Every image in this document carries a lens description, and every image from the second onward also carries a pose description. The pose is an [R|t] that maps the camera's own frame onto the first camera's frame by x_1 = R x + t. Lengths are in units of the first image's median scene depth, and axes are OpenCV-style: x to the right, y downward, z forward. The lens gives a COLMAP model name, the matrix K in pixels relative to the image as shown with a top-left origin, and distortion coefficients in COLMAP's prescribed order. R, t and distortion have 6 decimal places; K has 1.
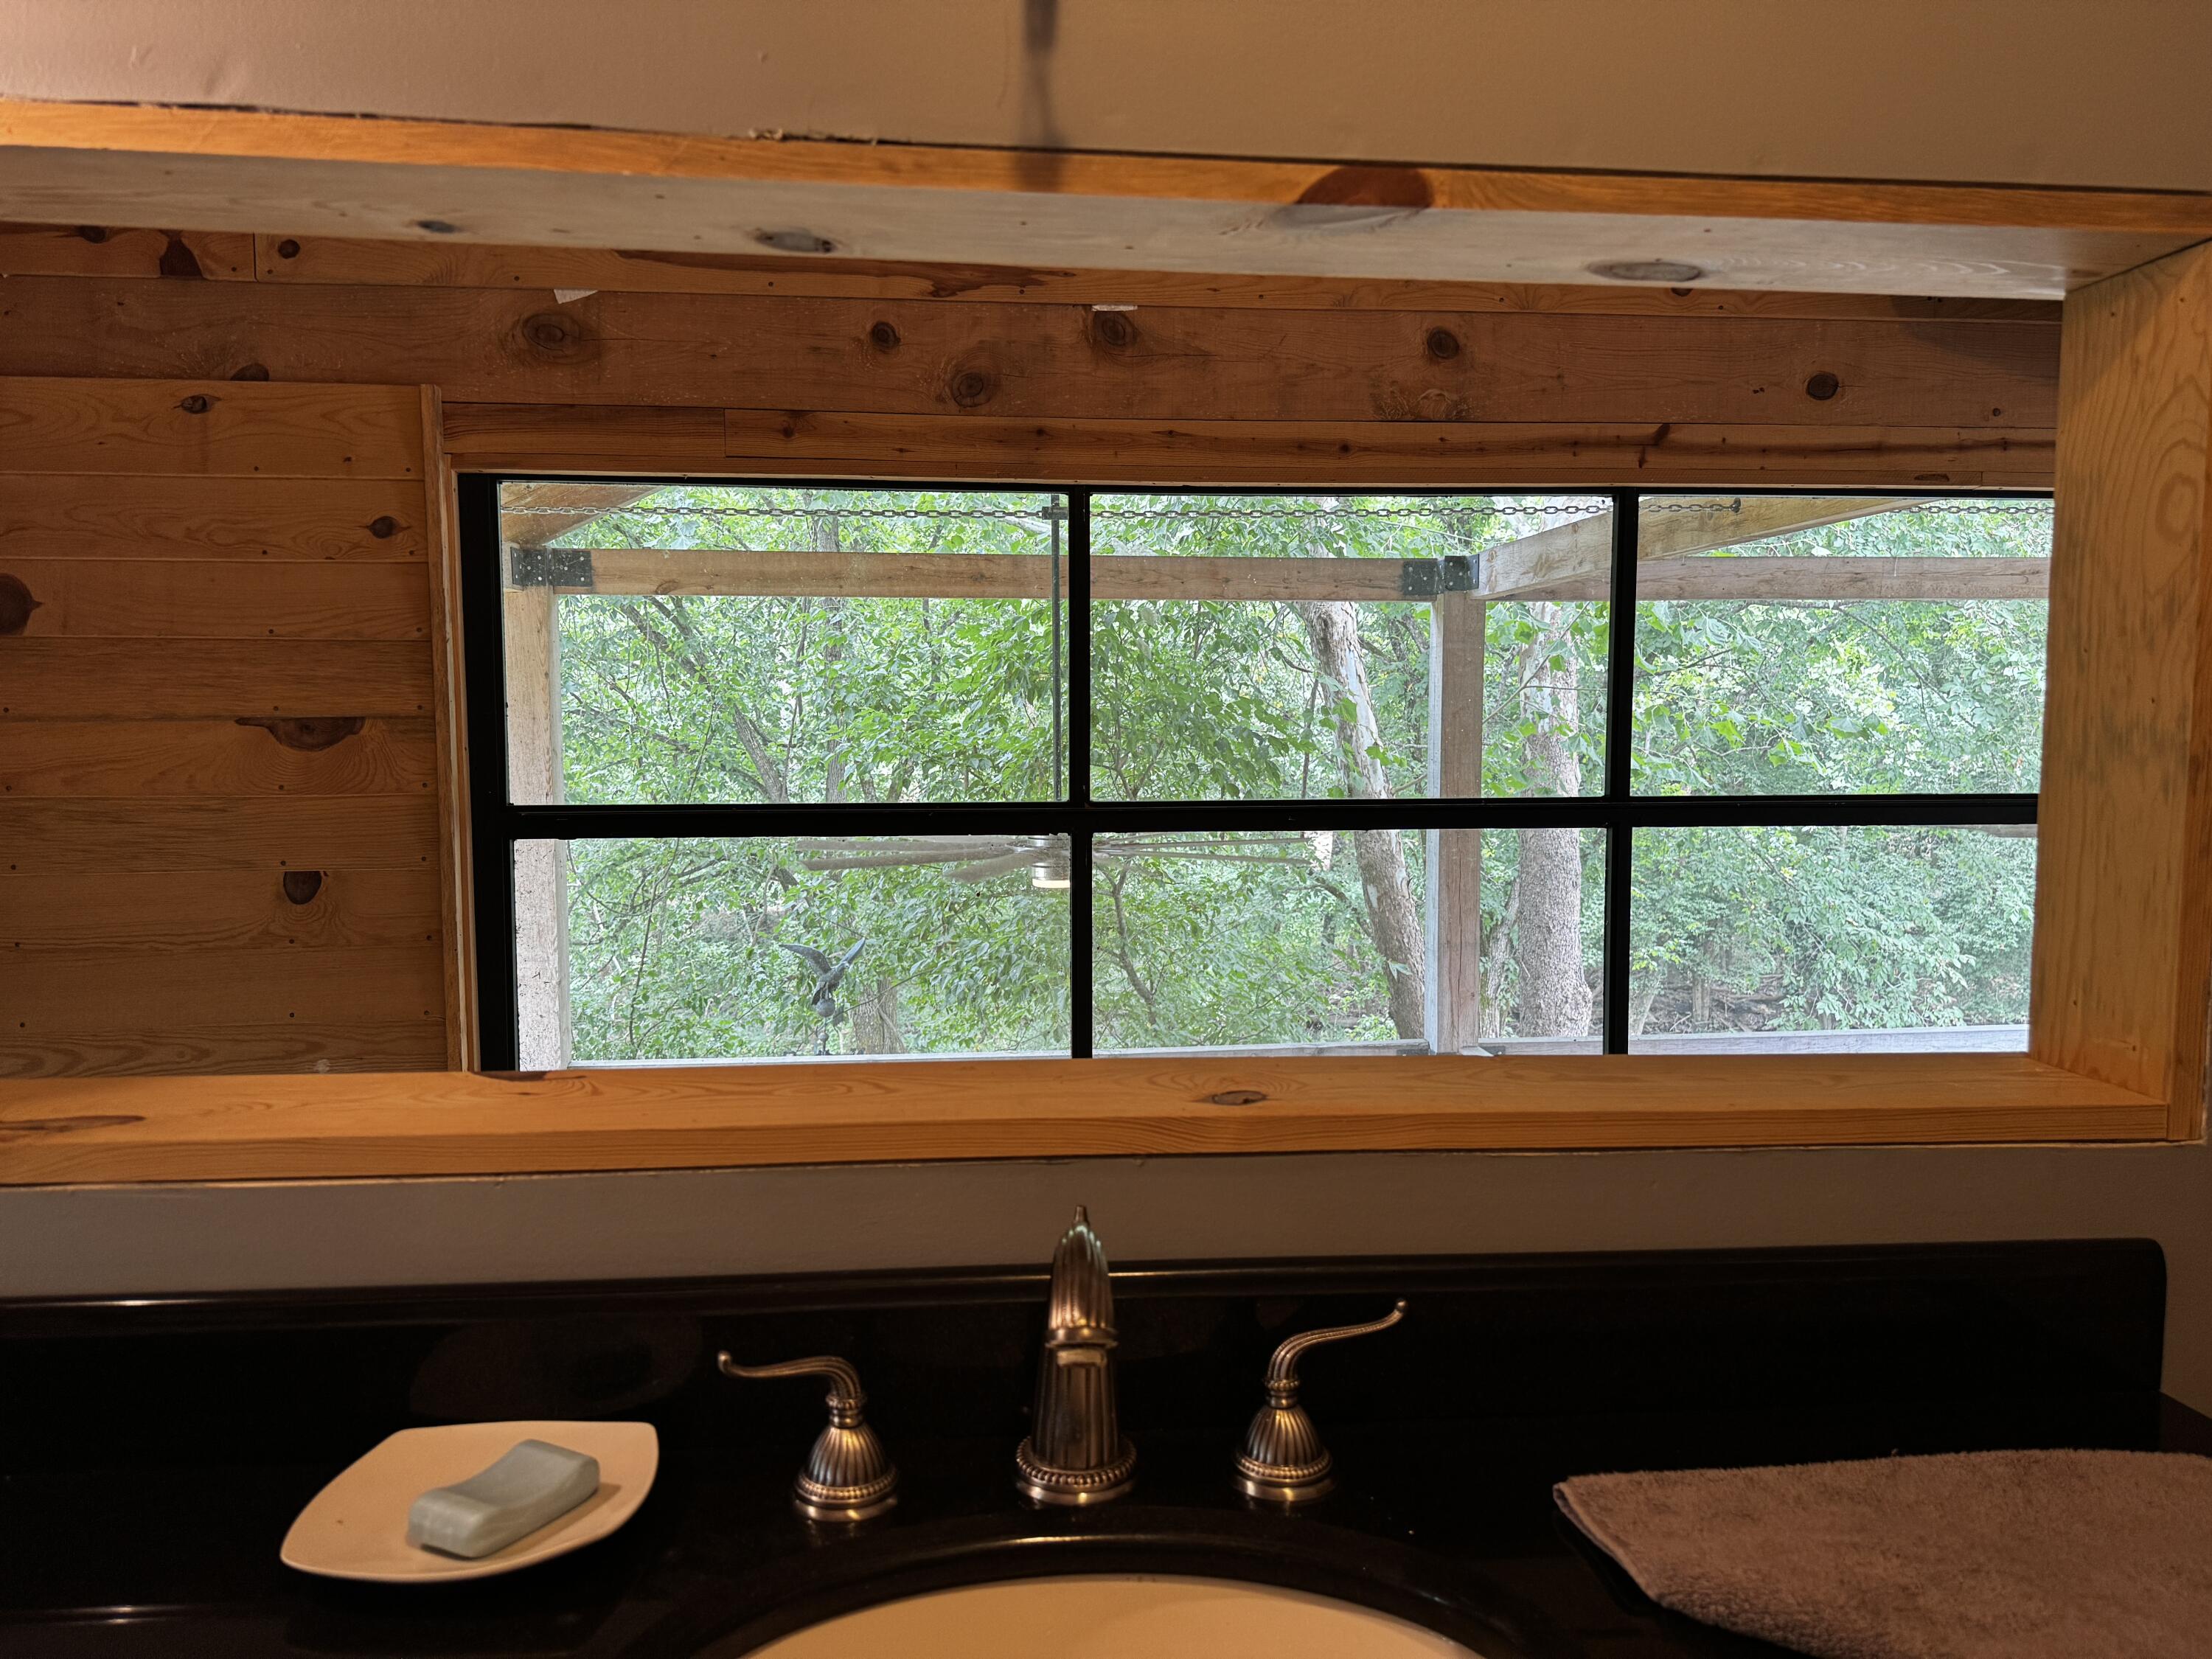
lens RADIAL K [[1555.9, 0, 1111.6], [0, 1555.9, 832.3], [0, 0, 1]] dist [0.066723, -0.066497]
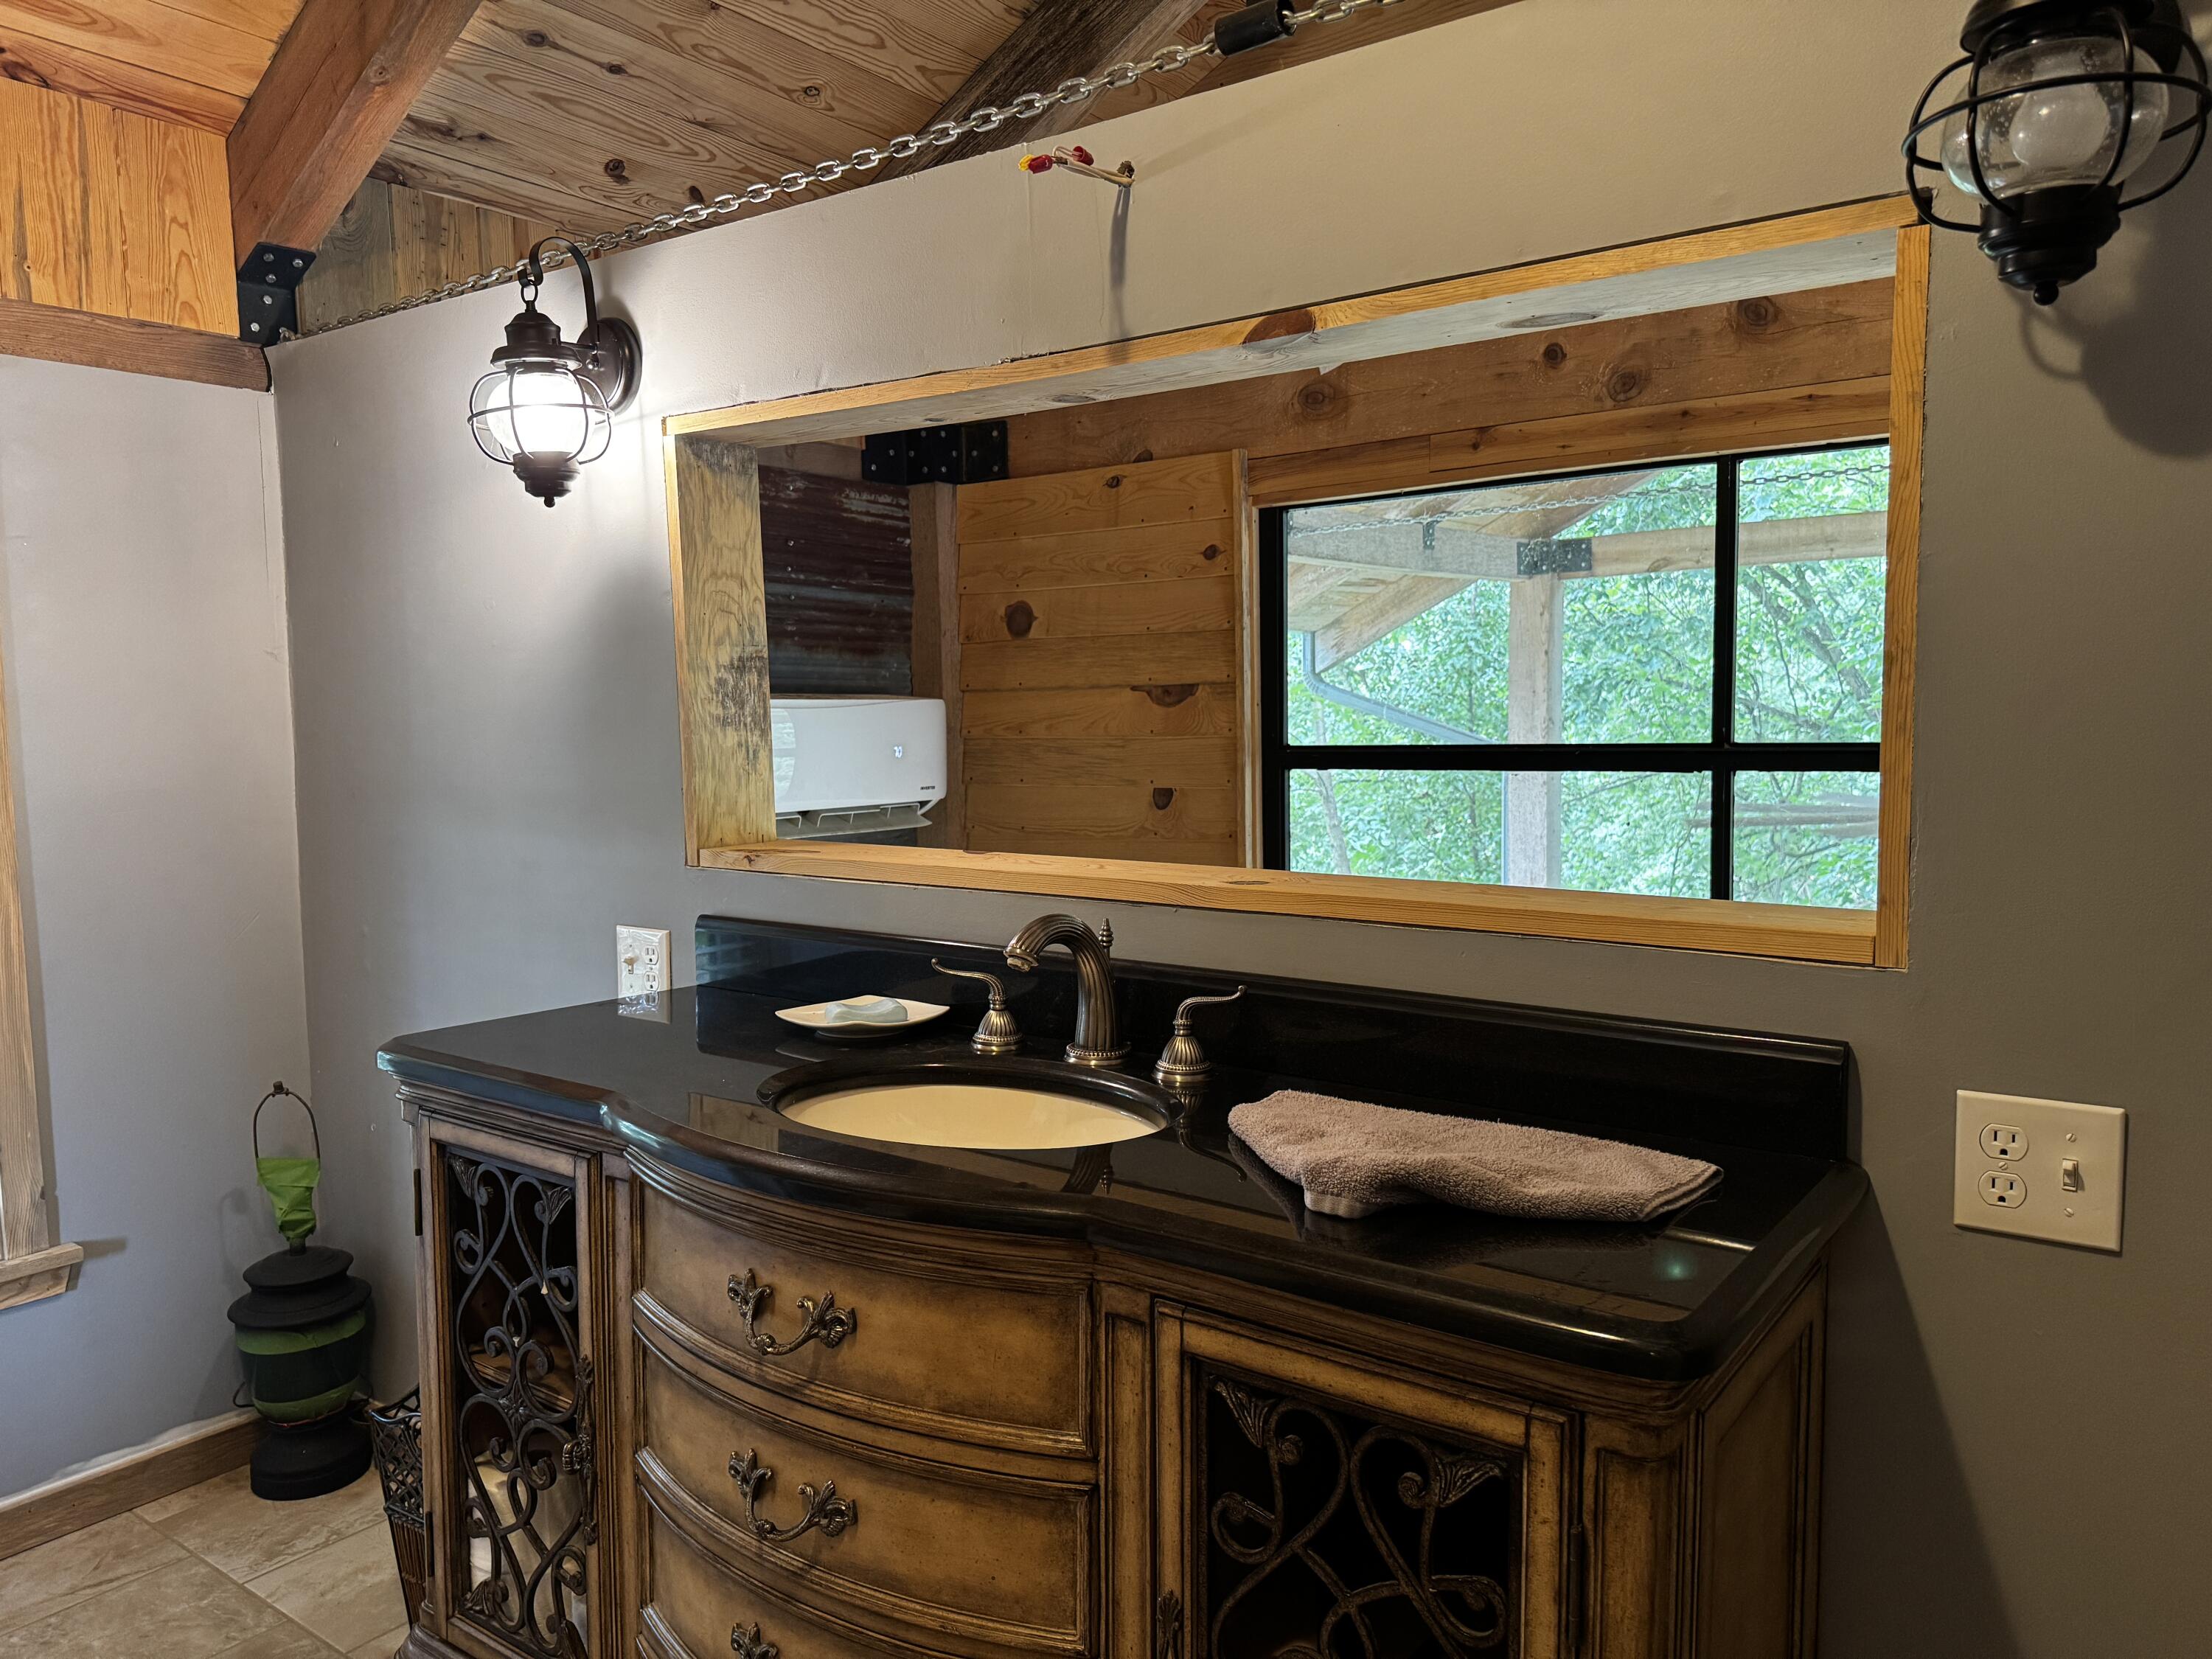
lens RADIAL K [[1555.9, 0, 1105.0], [0, 1555.9, 836.9], [0, 0, 1]] dist [0.066723, -0.066497]
pose [[0.744214, 0.039970, -0.666744, 0.404693], [-0.030740, 0.999200, 0.025587, 0.032857], [0.667234, 0.001454, 0.744847, -0.126567]]
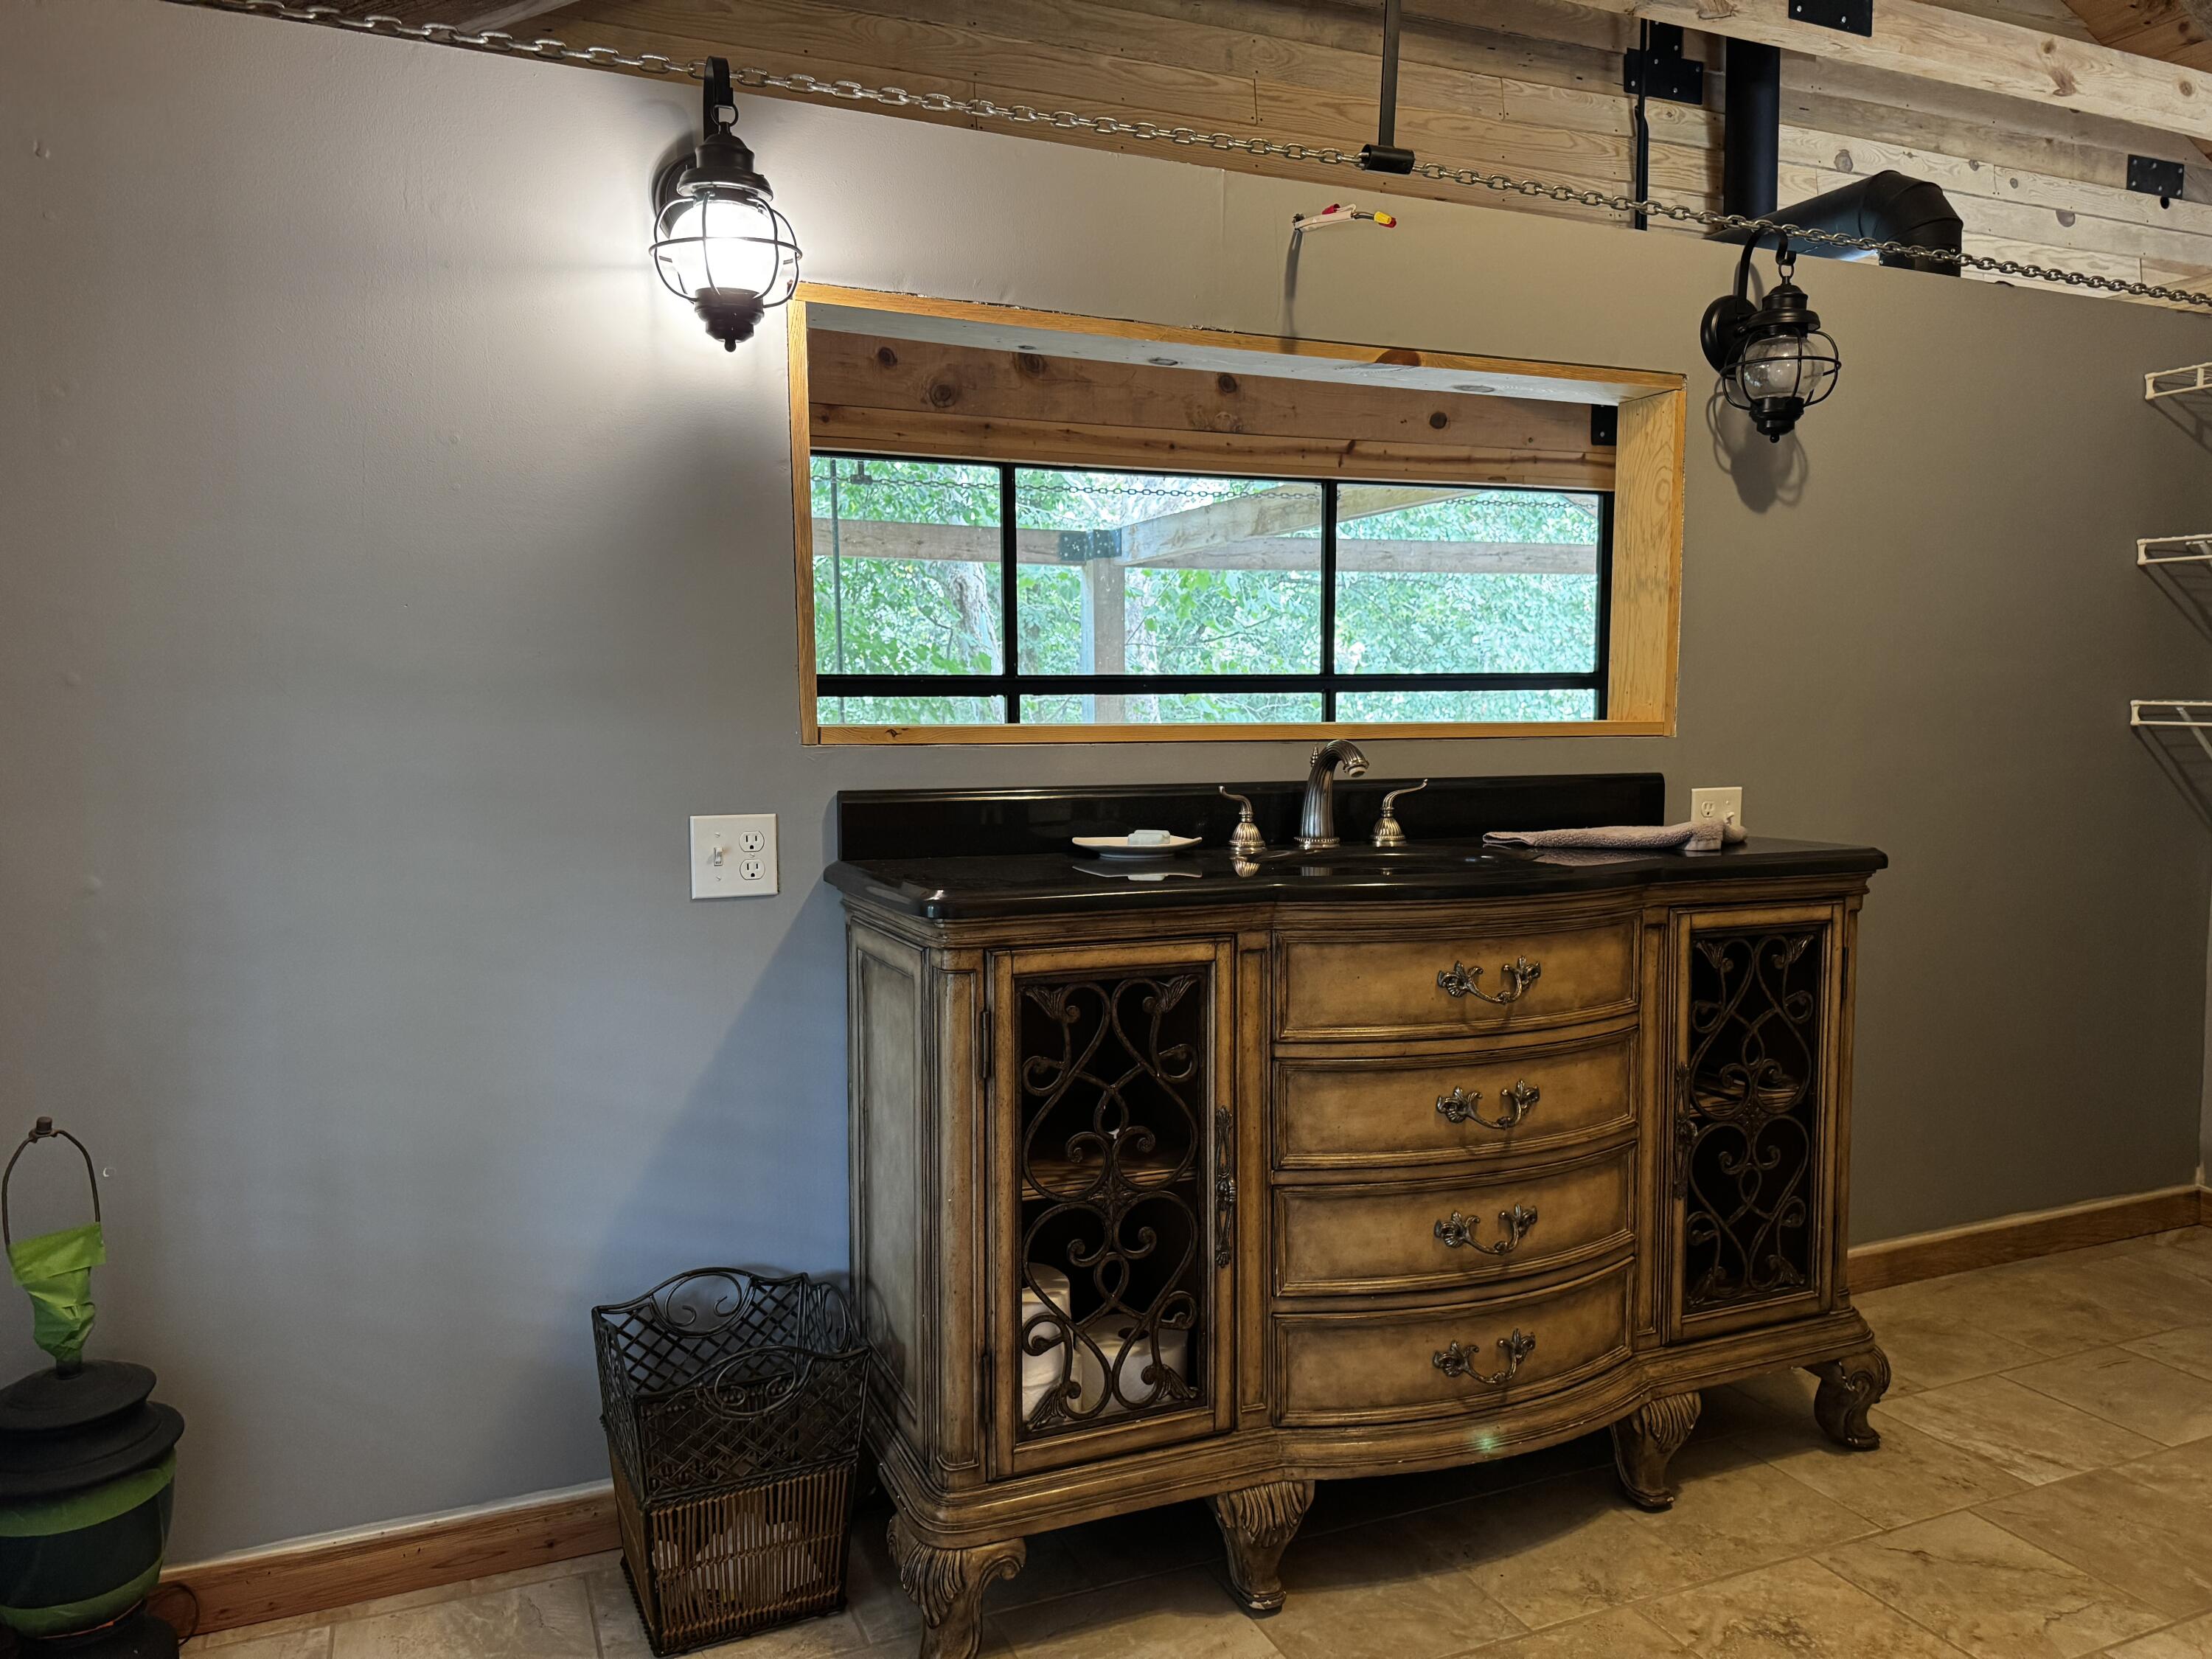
lens RADIAL K [[1555.9, 0, 1111.7], [0, 1555.9, 835.5], [0, 0, 1]] dist [0.066723, -0.066497]
pose [[0.953804, -0.033036, 0.298607, -0.387146], [0.028811, 0.999413, 0.018542, 0.112463], [-0.299044, -0.009082, 0.954196, -0.473884]]
